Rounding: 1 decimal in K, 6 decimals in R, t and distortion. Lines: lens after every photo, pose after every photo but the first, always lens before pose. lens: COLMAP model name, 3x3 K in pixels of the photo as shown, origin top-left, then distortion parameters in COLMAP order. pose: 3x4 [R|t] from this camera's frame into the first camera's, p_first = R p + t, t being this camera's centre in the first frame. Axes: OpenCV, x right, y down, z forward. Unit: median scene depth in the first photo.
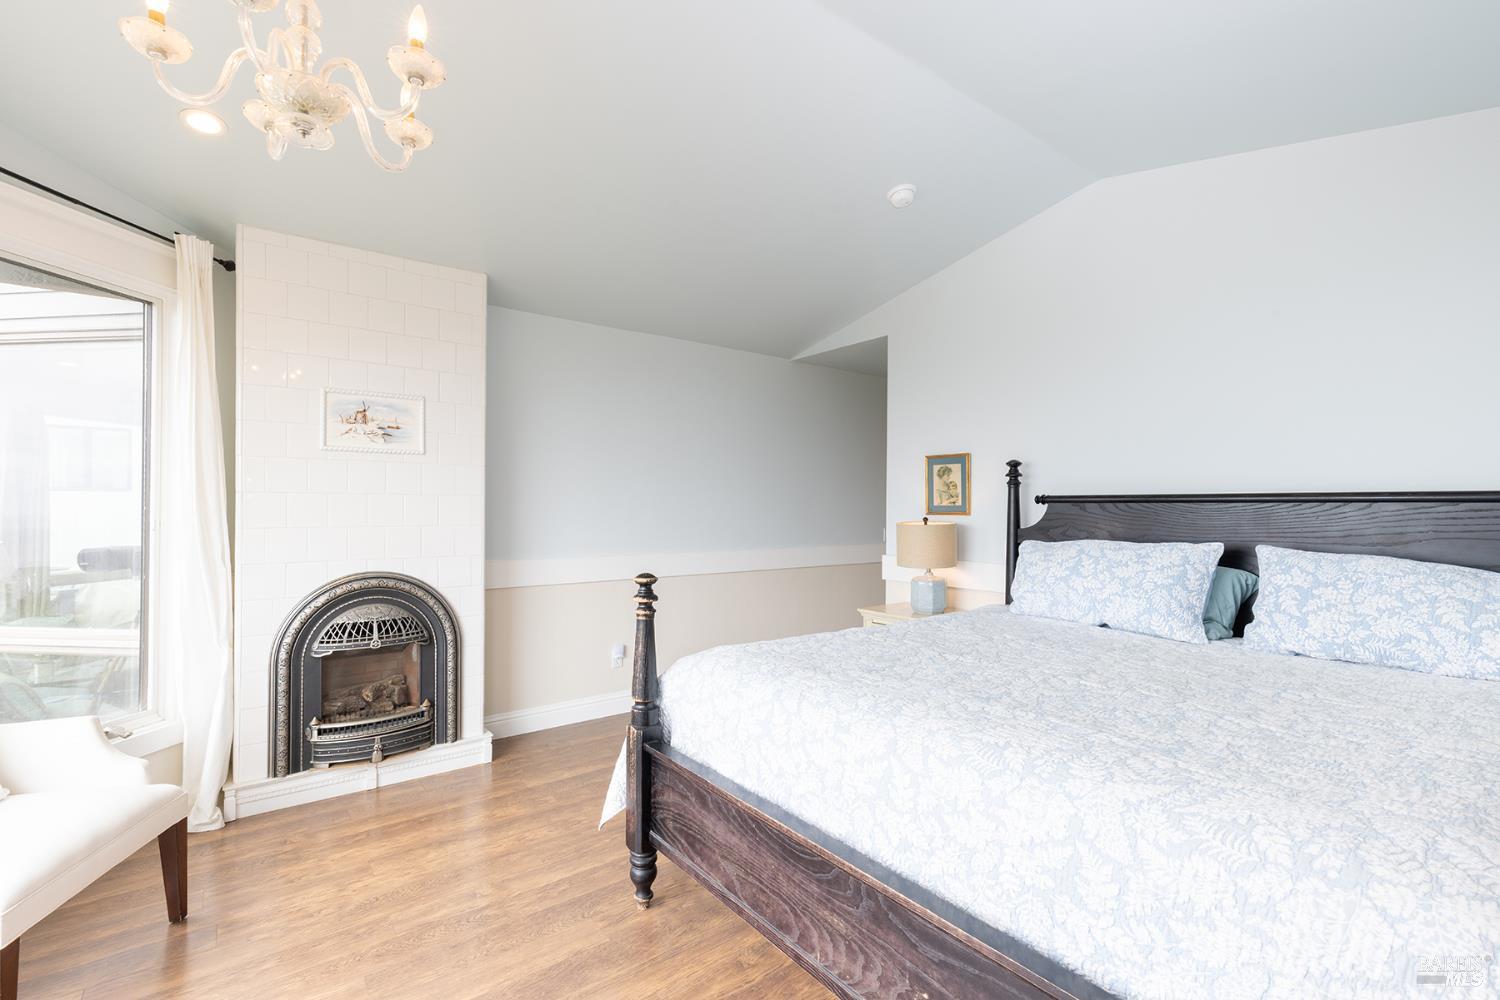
lens RADIAL K [[668.0, 0, 755.5], [0, 668.0, 505.1], [0, 0, 1]] dist [0.007202, -0.001616]
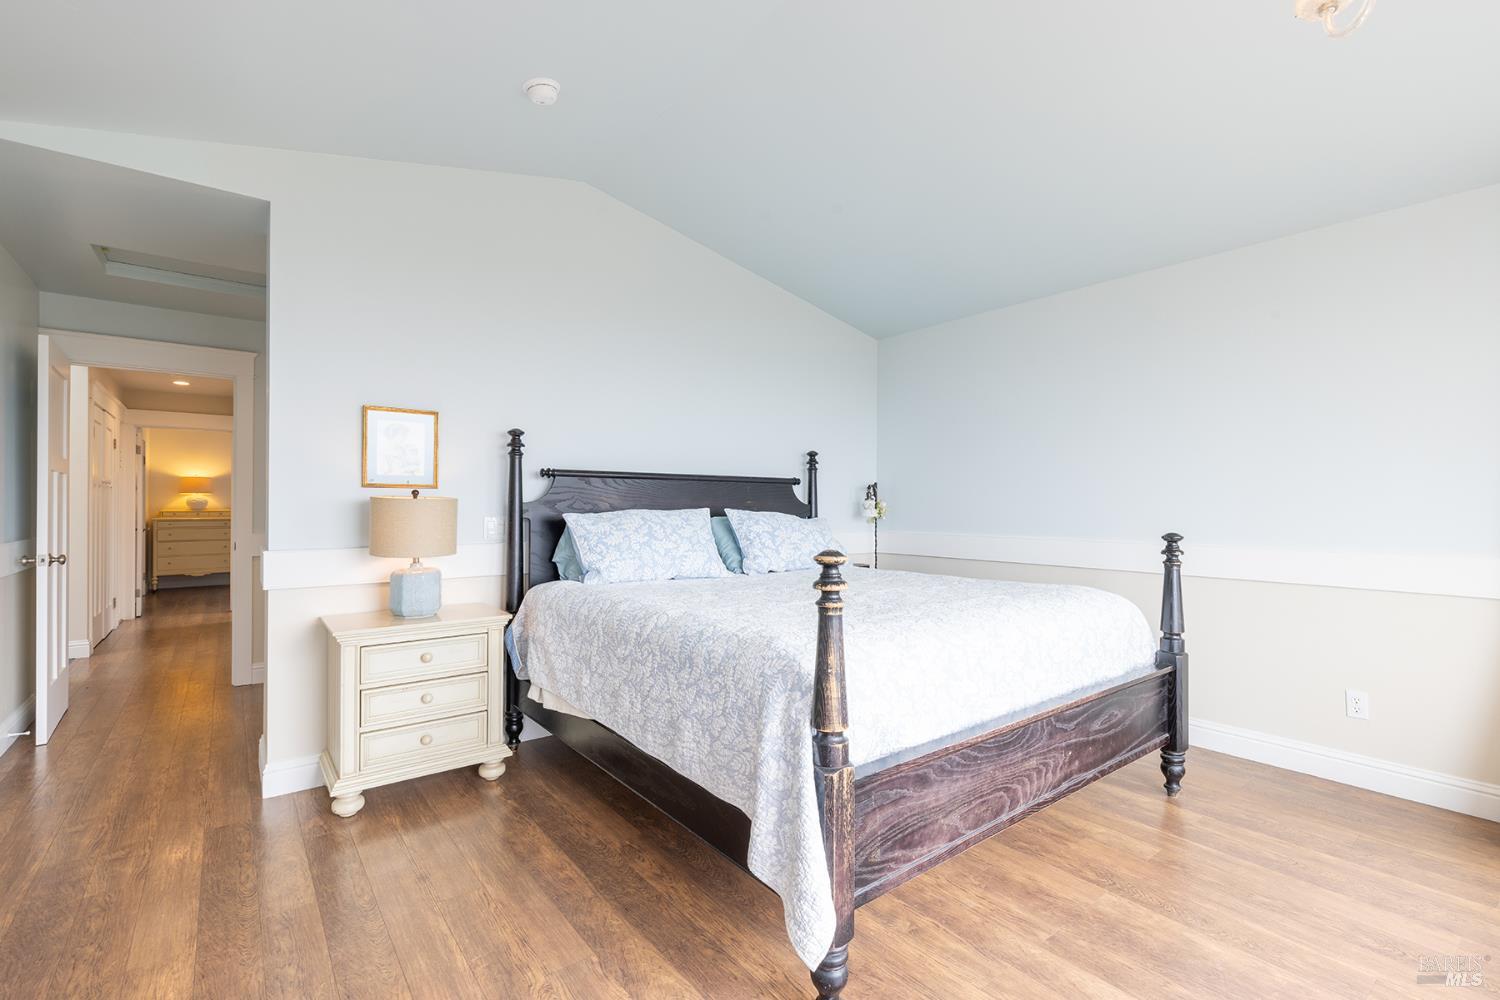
lens RADIAL K [[668.0, 0, 755.5], [0, 668.0, 505.1], [0, 0, 1]] dist [0.007202, -0.001616]
pose [[-0.010139, -0.002957, 0.999944, -0.994624], [-0.007739, 0.999966, 0.002878, 0.060428], [-0.999919, -0.007709, -0.010162, 1.239690]]
